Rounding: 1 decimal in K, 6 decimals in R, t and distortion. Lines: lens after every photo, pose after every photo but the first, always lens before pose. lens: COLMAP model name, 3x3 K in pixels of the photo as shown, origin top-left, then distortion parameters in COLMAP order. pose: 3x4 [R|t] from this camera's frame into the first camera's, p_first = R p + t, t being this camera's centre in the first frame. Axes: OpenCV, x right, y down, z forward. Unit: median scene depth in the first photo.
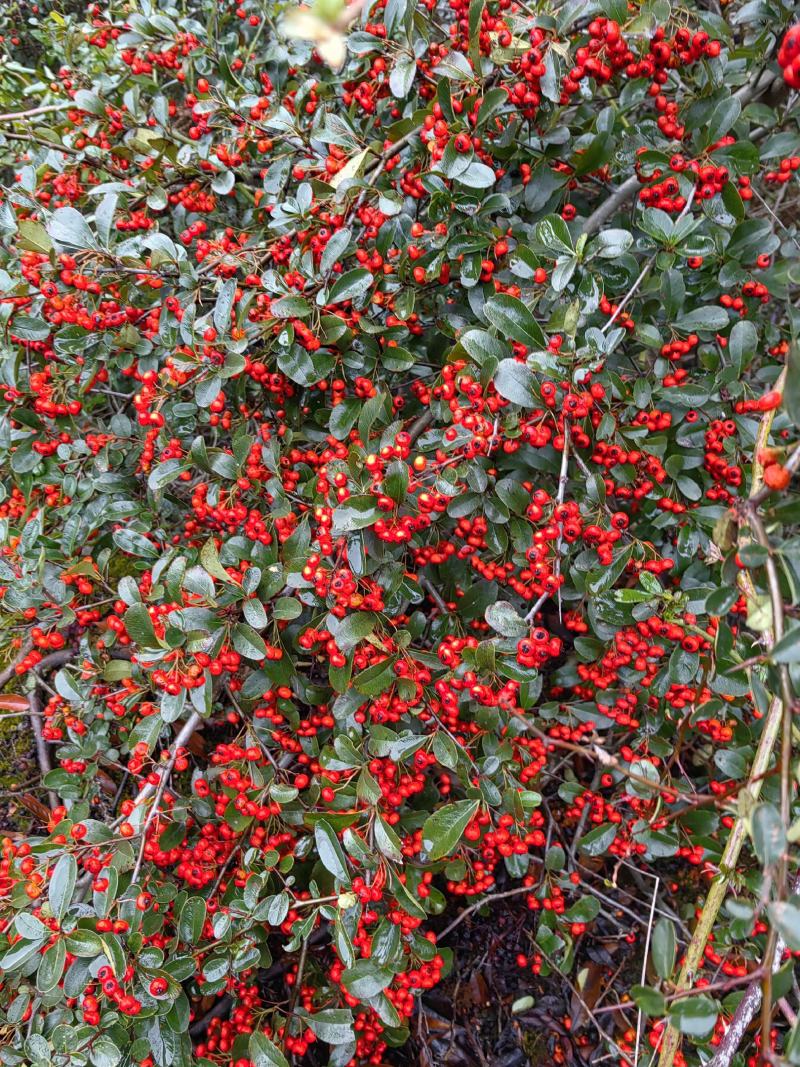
lens RADIAL K [[865.2, 0, 405.3], [0, 865.2, 534.3], [0, 0, 1]] dist [-0.011606, -0.025408]
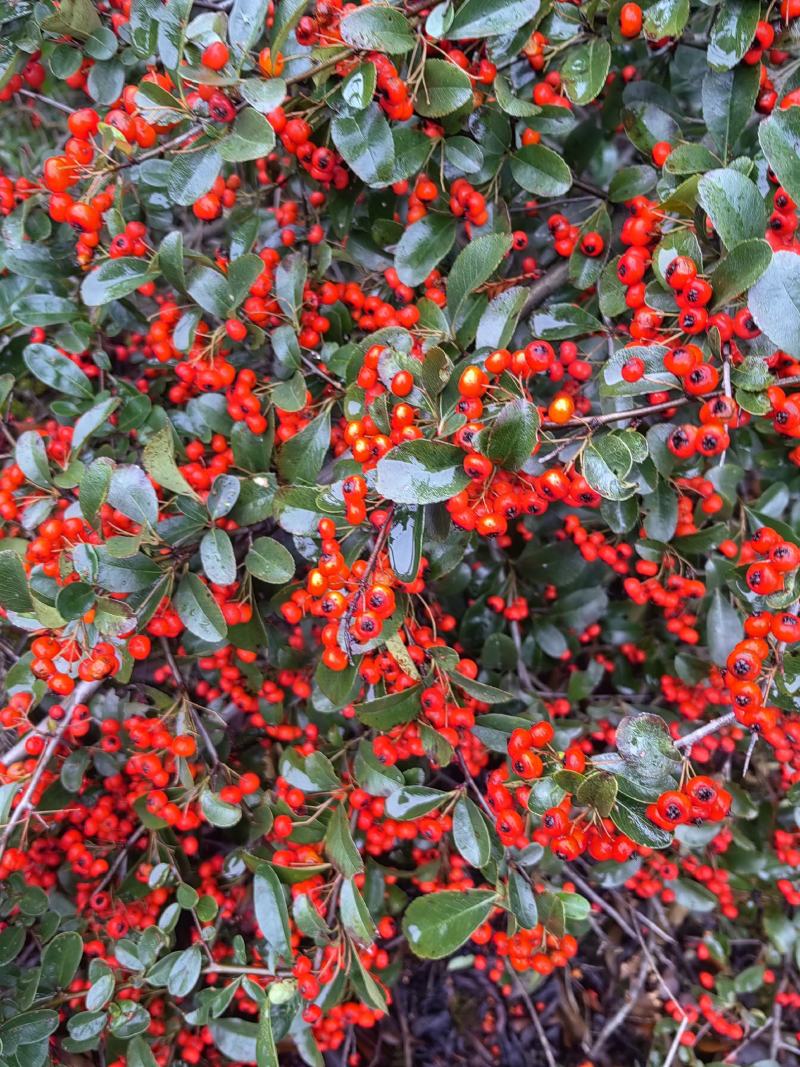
lens RADIAL K [[865.2, 0, 391.4], [0, 865.2, 534.2], [0, 0, 1]] dist [-0.011606, -0.025408]
pose [[0.976809, 0.210669, 0.038234, -0.078166], [-0.212730, 0.934662, 0.284873, -0.123869], [0.024278, -0.286400, 0.957803, 0.402942]]
